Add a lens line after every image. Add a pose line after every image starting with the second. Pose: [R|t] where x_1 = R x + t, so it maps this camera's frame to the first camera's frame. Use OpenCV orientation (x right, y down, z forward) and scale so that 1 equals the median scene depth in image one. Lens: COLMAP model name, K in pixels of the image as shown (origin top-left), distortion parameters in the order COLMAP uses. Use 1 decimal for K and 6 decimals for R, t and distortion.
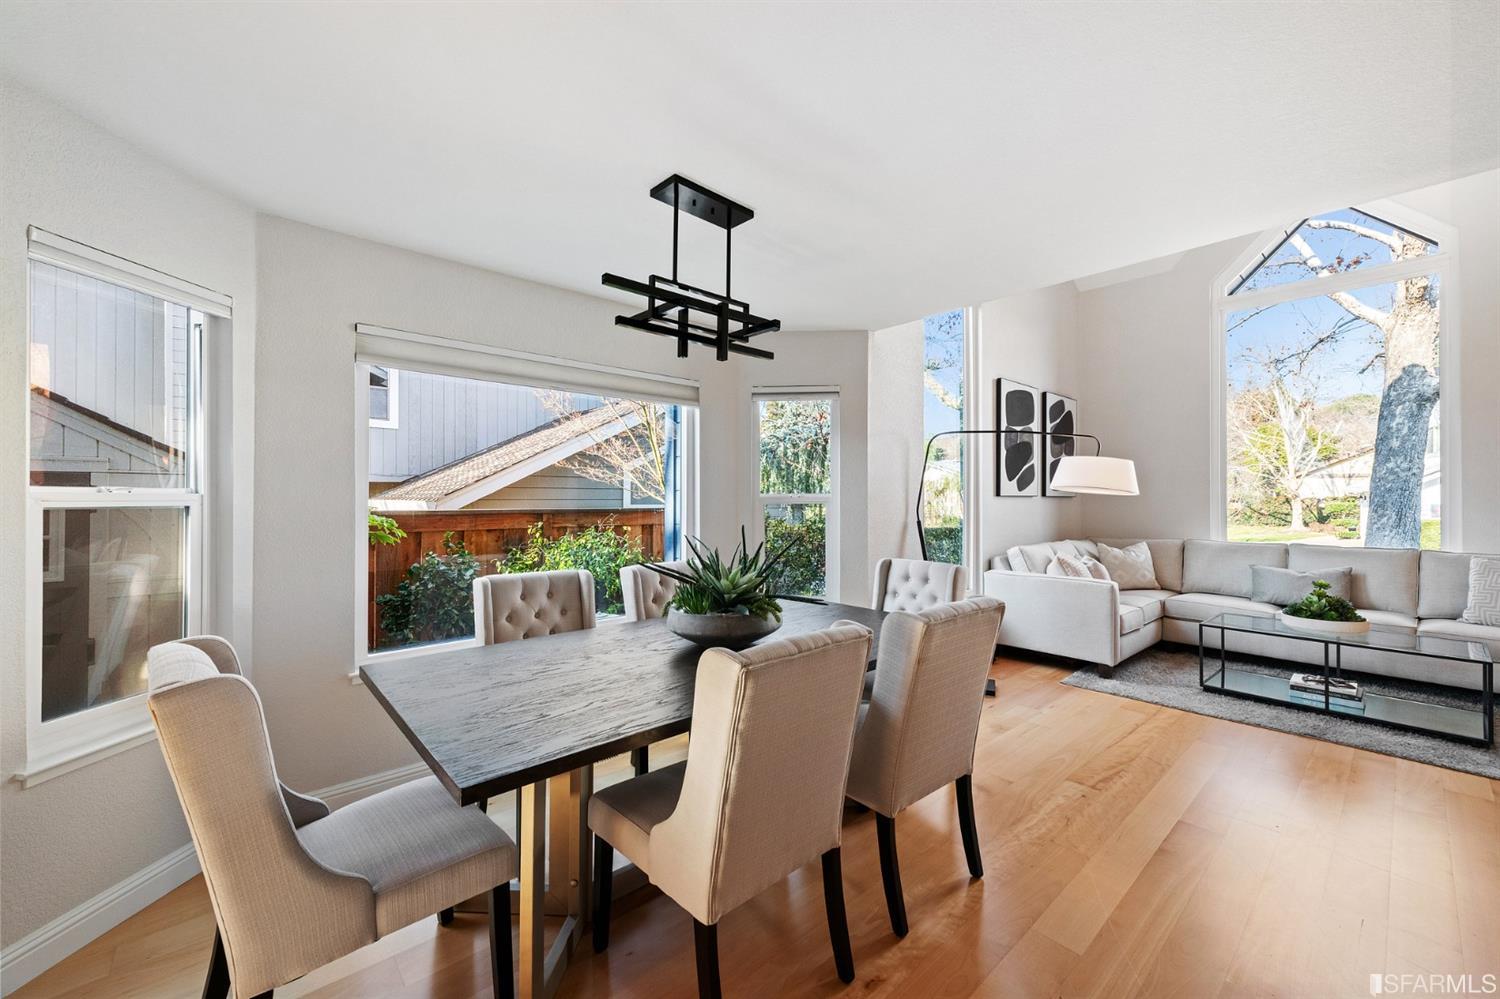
lens RADIAL K [[587.1, 0, 753.8], [0, 587.1, 491.4], [0, 0, 1]] dist [-0.000058, -0.000243]
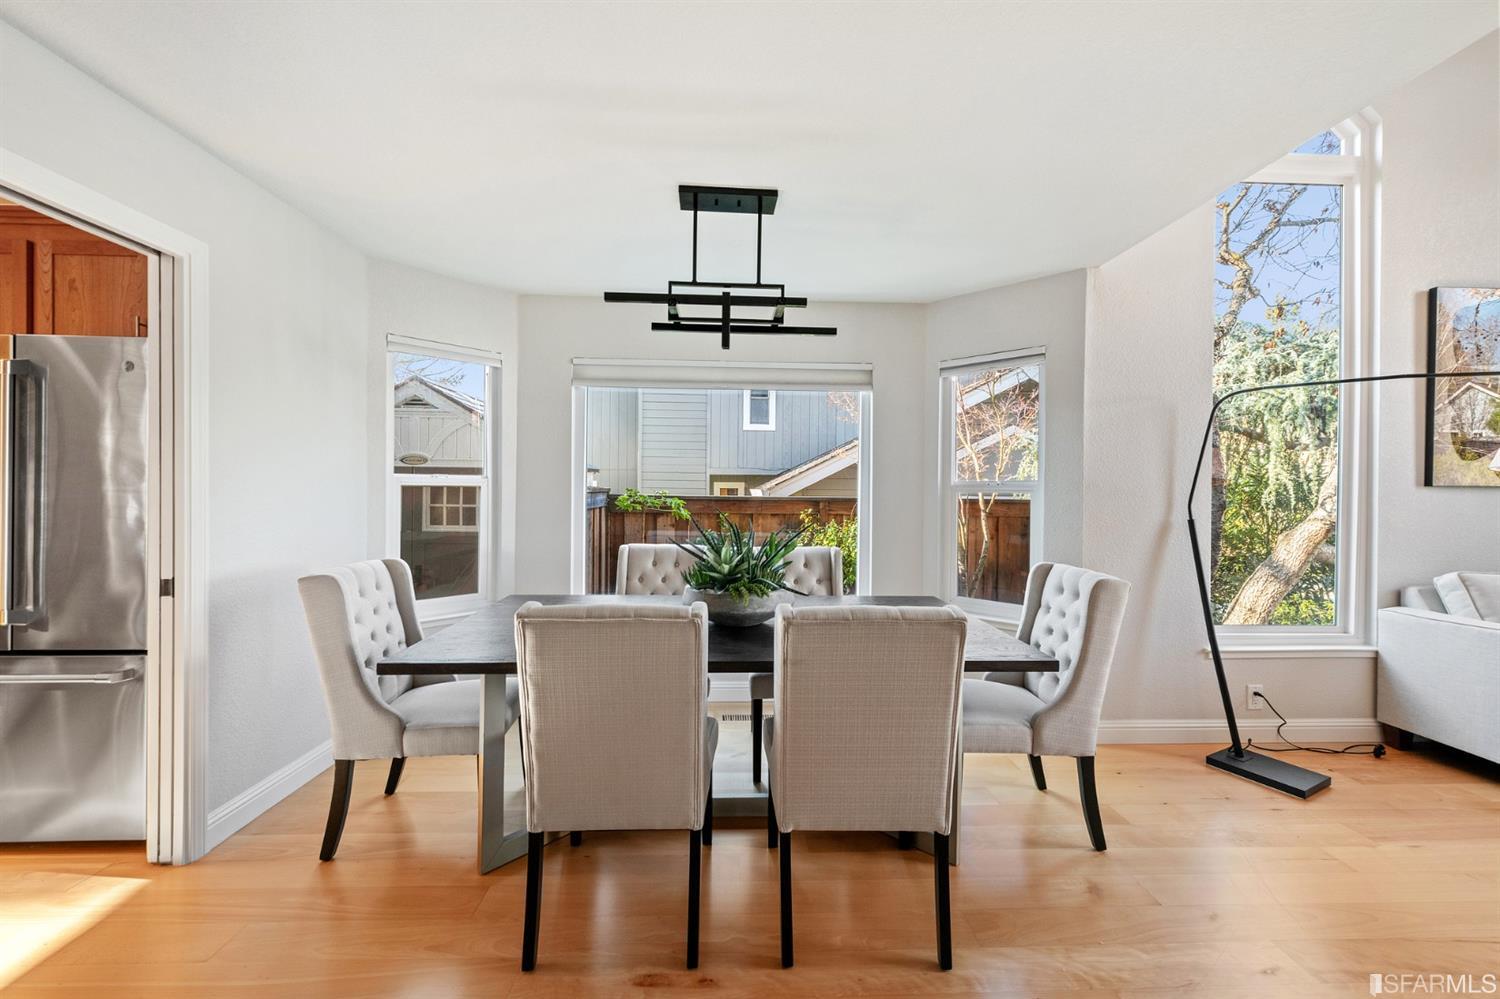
lens RADIAL K [[587.5, 0, 758.3], [0, 587.5, 497.1], [0, 0, 1]] dist [0.032650, -0.010947]
pose [[0.761653, 0.014111, -0.647831, 0.391250], [0.000250, 0.999756, 0.022070, 0.008954], [0.647985, -0.016972, 0.761464, 0.140713]]
